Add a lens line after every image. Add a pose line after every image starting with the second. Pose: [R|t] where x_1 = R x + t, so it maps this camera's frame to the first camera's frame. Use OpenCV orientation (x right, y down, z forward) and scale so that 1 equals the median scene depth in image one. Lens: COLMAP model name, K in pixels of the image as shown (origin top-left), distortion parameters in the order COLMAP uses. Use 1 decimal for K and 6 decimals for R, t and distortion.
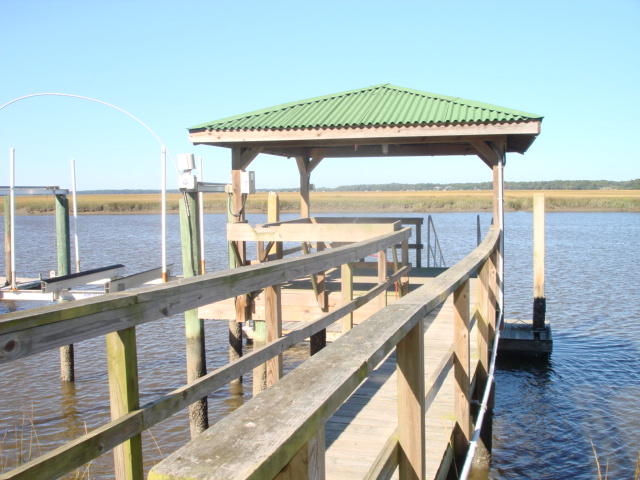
lens RADIAL K [[707.8, 0, 320.5], [0, 707.8, 237.4], [0, 0, 1]] dist [-0.104696, 0.000000]
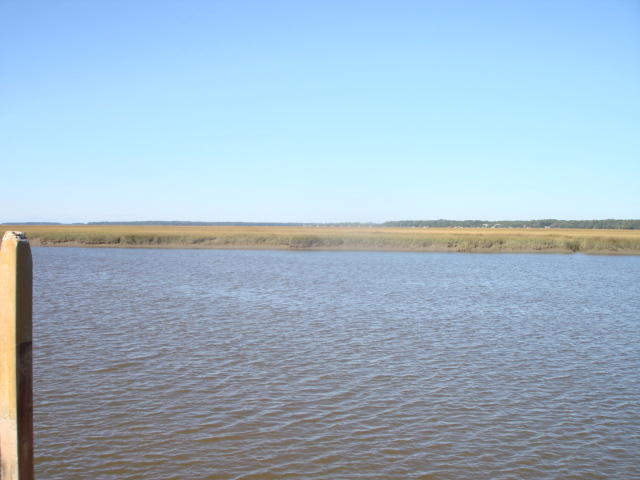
lens RADIAL K [[707.8, 0, 319.7], [0, 707.8, 243.1], [0, 0, 1]] dist [-0.104696, 0.000000]
pose [[0.997533, 0.019326, -0.067485, 0.016691], [-0.022076, 0.998946, -0.040242, -0.006843], [0.066636, 0.041632, 0.996908, 0.094154]]
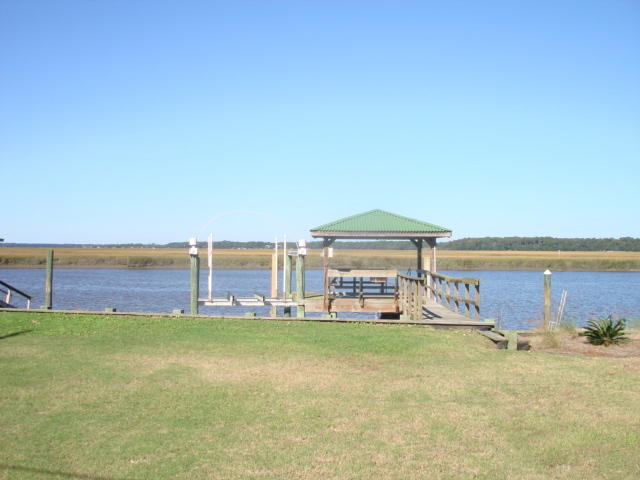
lens RADIAL K [[707.8, 0, 320.1], [0, 707.8, 242.6], [0, 0, 1]] dist [-0.104696, 0.000000]
pose [[0.971234, 0.018607, 0.237398, -0.053358], [-0.000919, 0.997228, -0.074399, 0.004938], [-0.238125, 0.072041, 0.968559, -0.098155]]
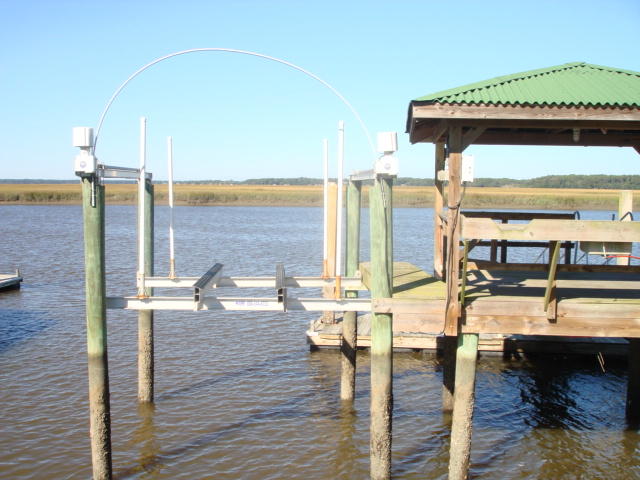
lens RADIAL K [[707.8, 0, 319.1], [0, 707.8, 243.1], [0, 0, 1]] dist [-0.104696, 0.000000]
pose [[0.991497, 0.008645, 0.129839, -0.029311], [-0.010843, 0.999810, 0.016229, -0.000127], [-0.129674, -0.017498, 0.991402, 0.015011]]
